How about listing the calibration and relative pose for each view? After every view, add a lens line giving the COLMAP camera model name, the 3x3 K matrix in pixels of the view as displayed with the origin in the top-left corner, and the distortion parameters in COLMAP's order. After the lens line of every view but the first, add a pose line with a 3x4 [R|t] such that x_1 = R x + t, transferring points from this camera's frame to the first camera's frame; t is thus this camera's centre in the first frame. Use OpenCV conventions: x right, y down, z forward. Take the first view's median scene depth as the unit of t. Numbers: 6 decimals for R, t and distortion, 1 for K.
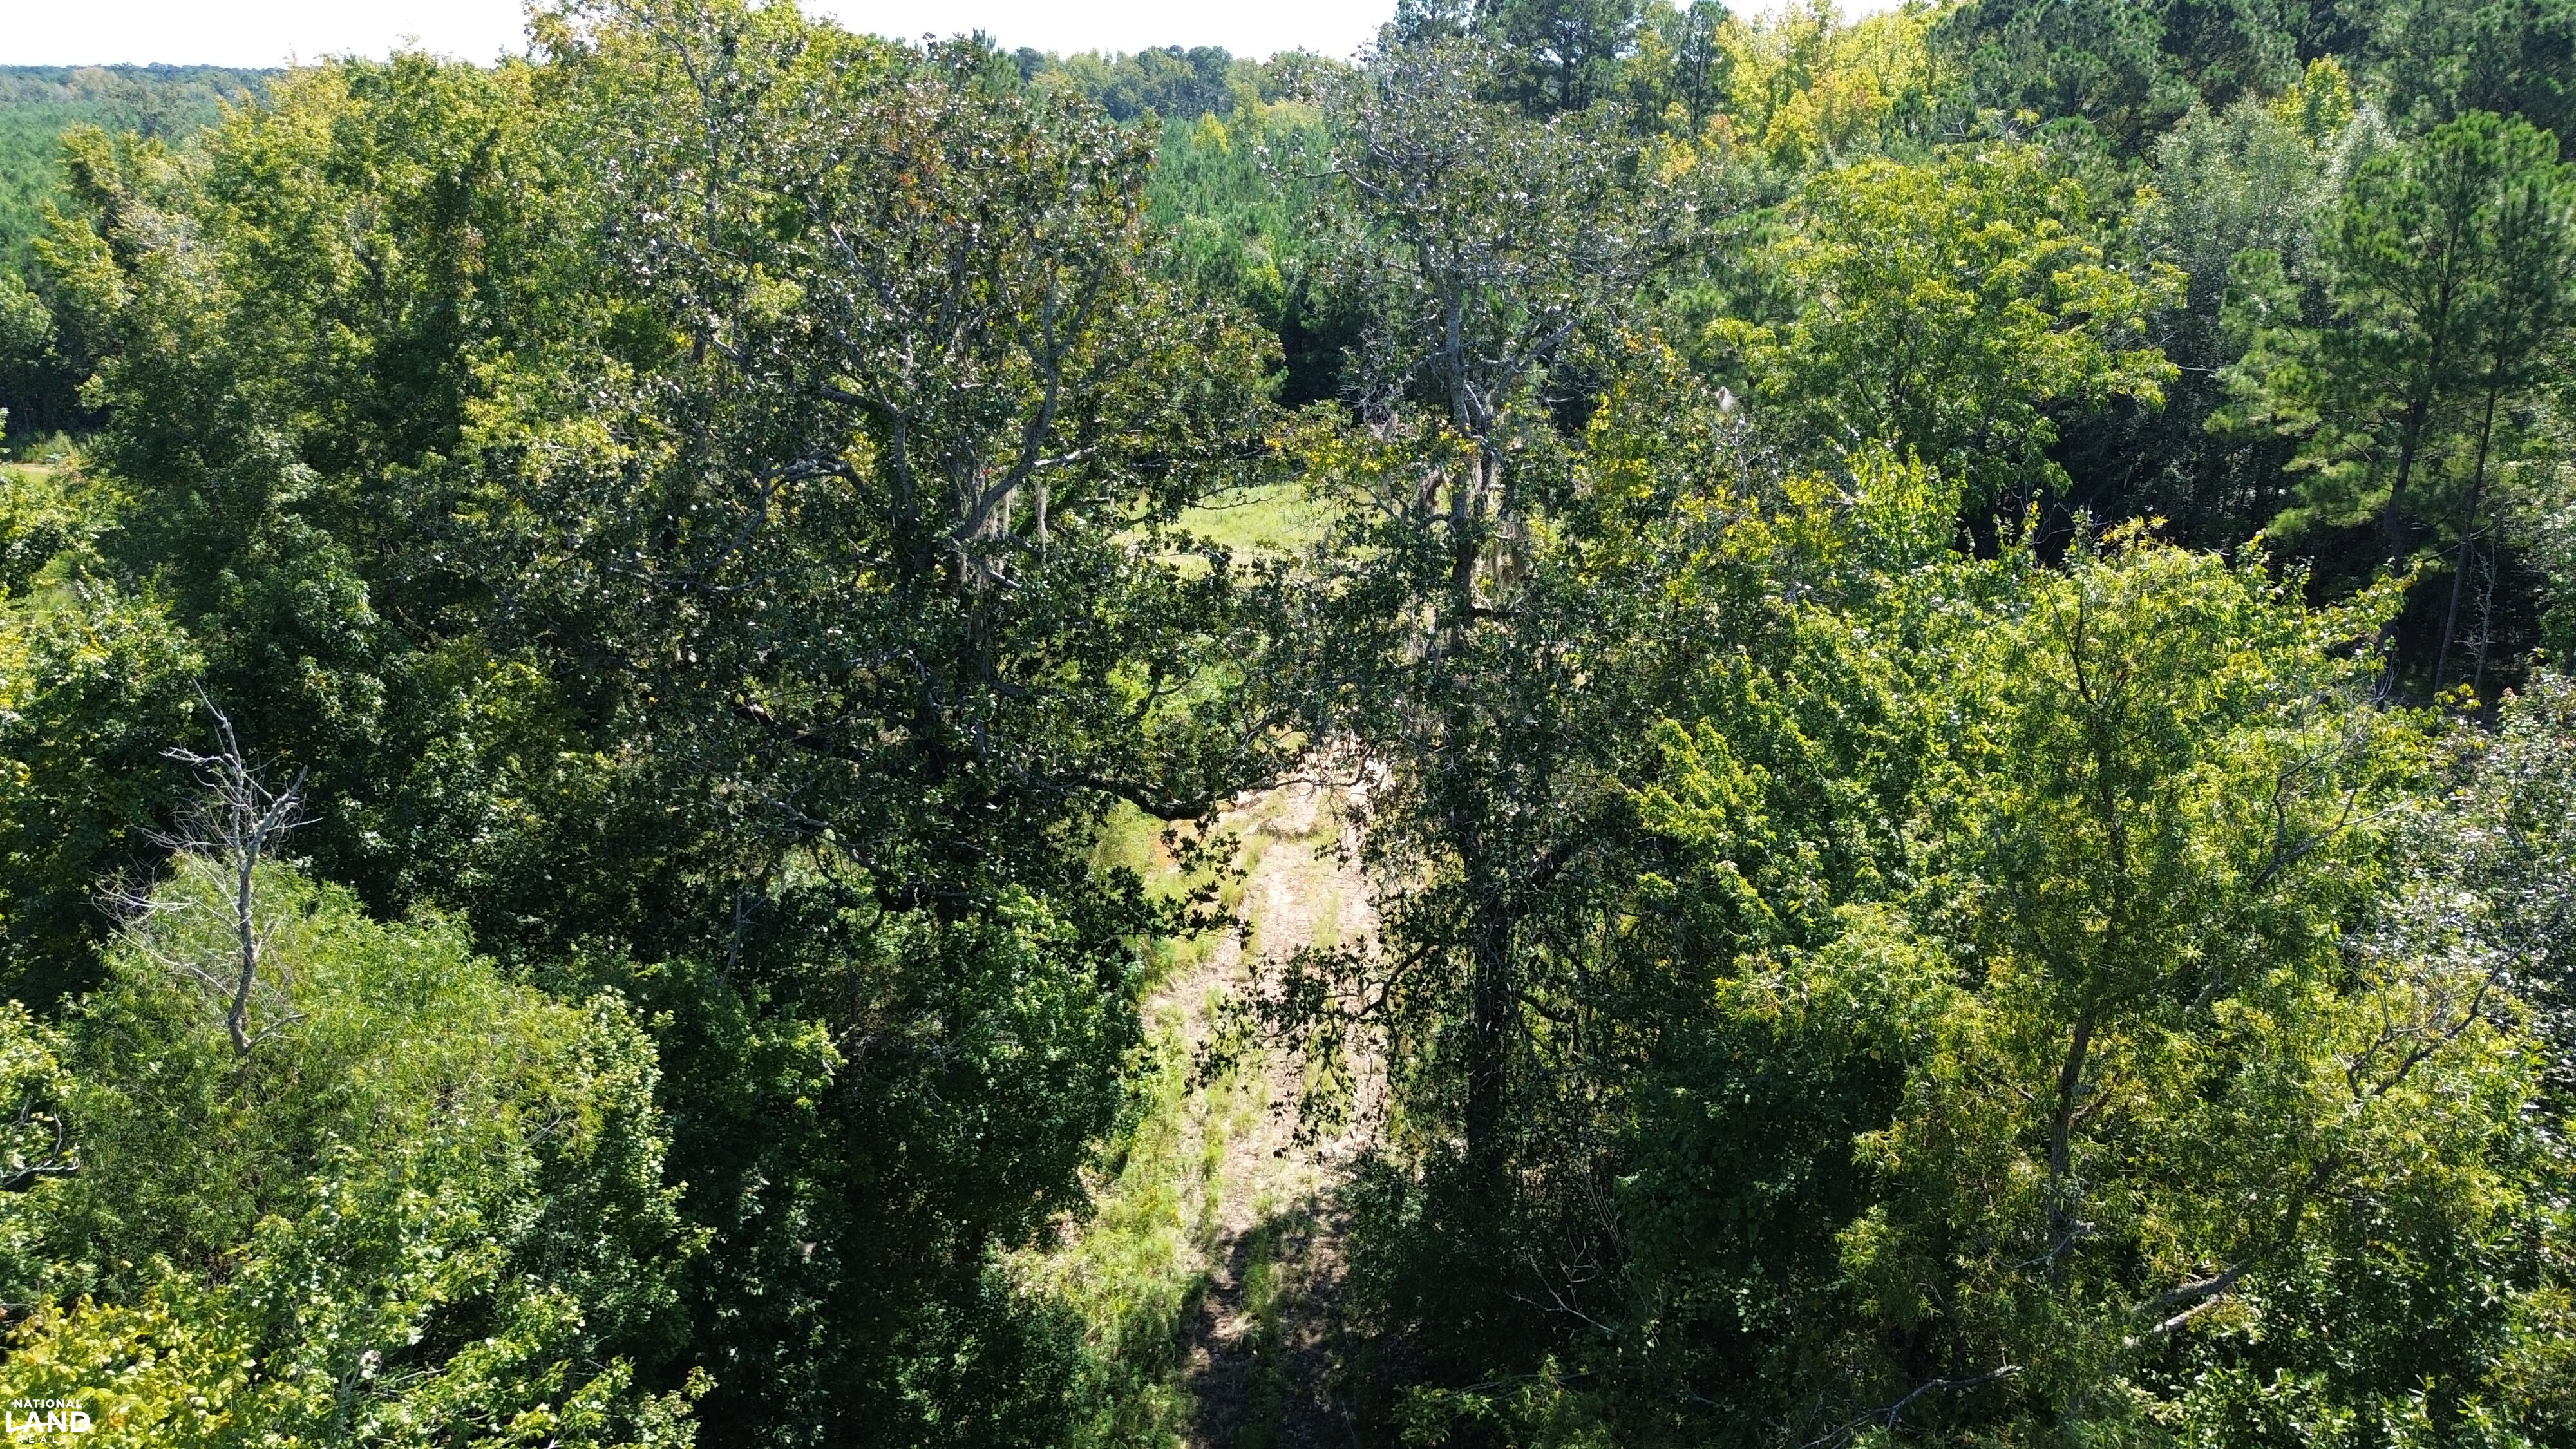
lens RADIAL K [[1877.0, 0, 1287.5], [0, 1877.0, 724.9], [0, 0, 1]] dist [0.011652, -0.000250]
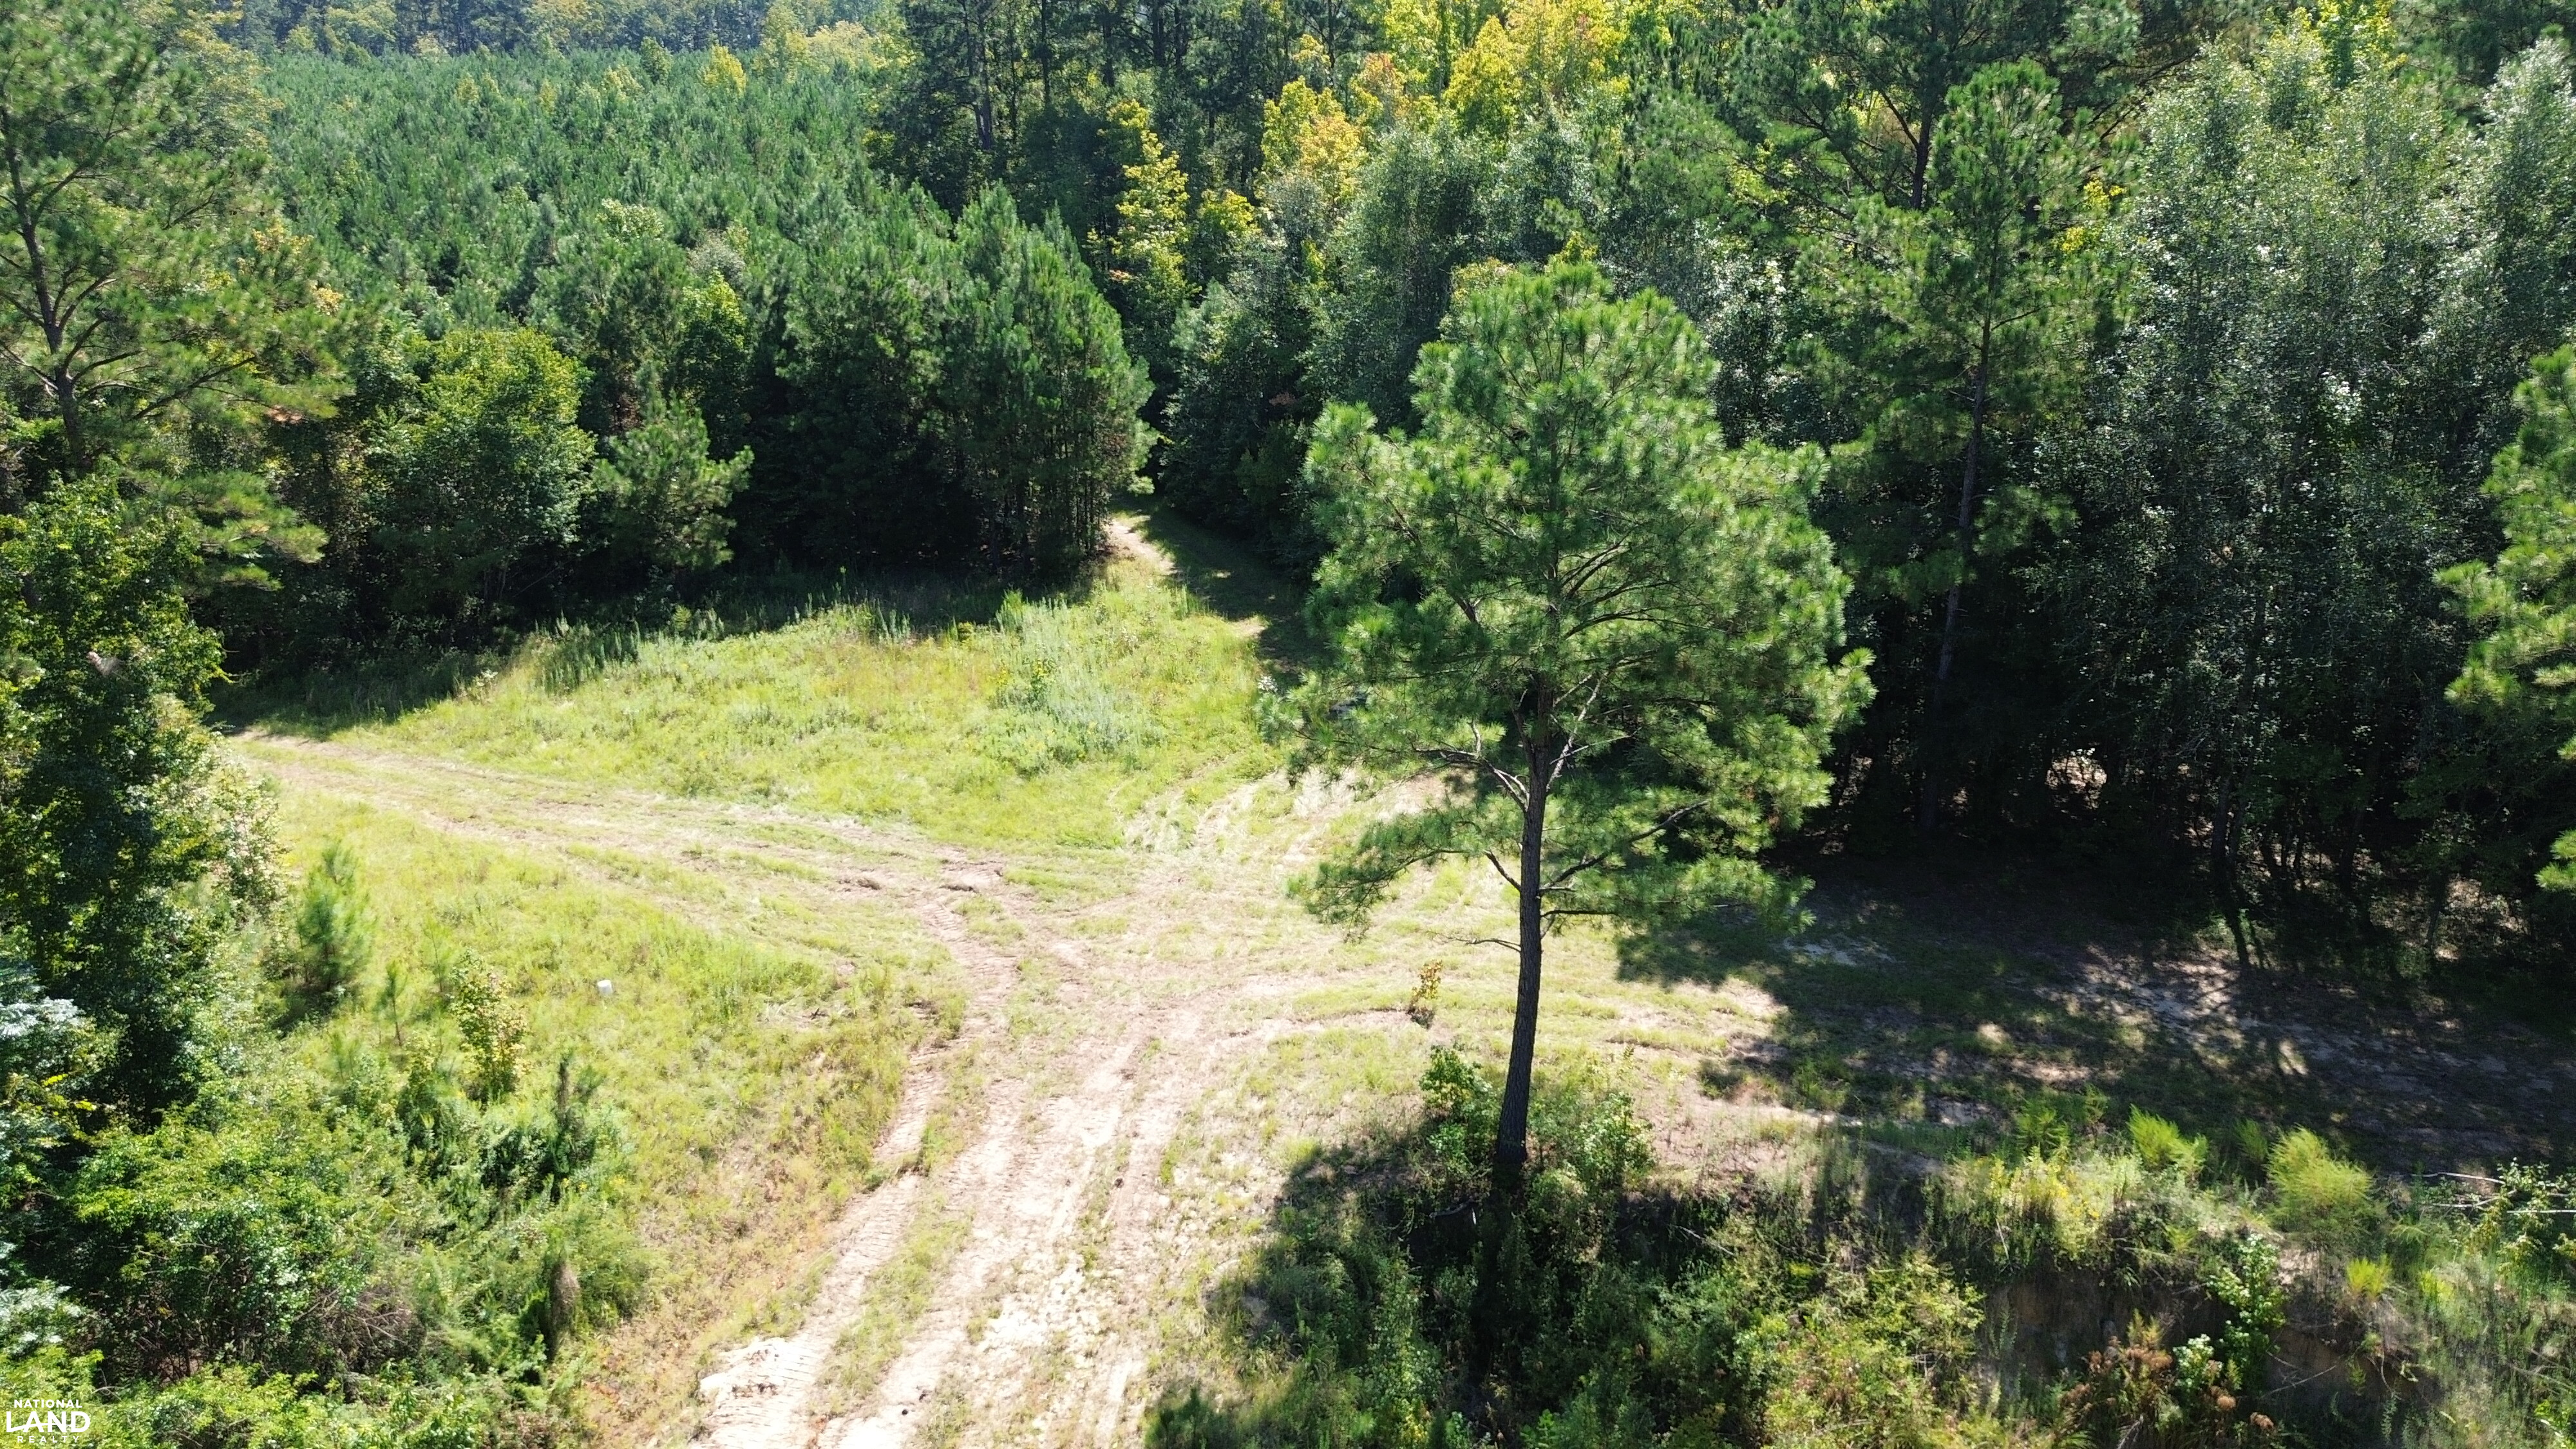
lens RADIAL K [[1877.0, 0, 1288.7], [0, 1877.0, 724.4], [0, 0, 1]] dist [0.011652, -0.000250]
pose [[0.979857, -0.065708, 0.188579, 0.050933], [0.059721, 0.997519, 0.037264, -0.103846], [-0.190560, -0.025252, 0.981351, 0.315243]]
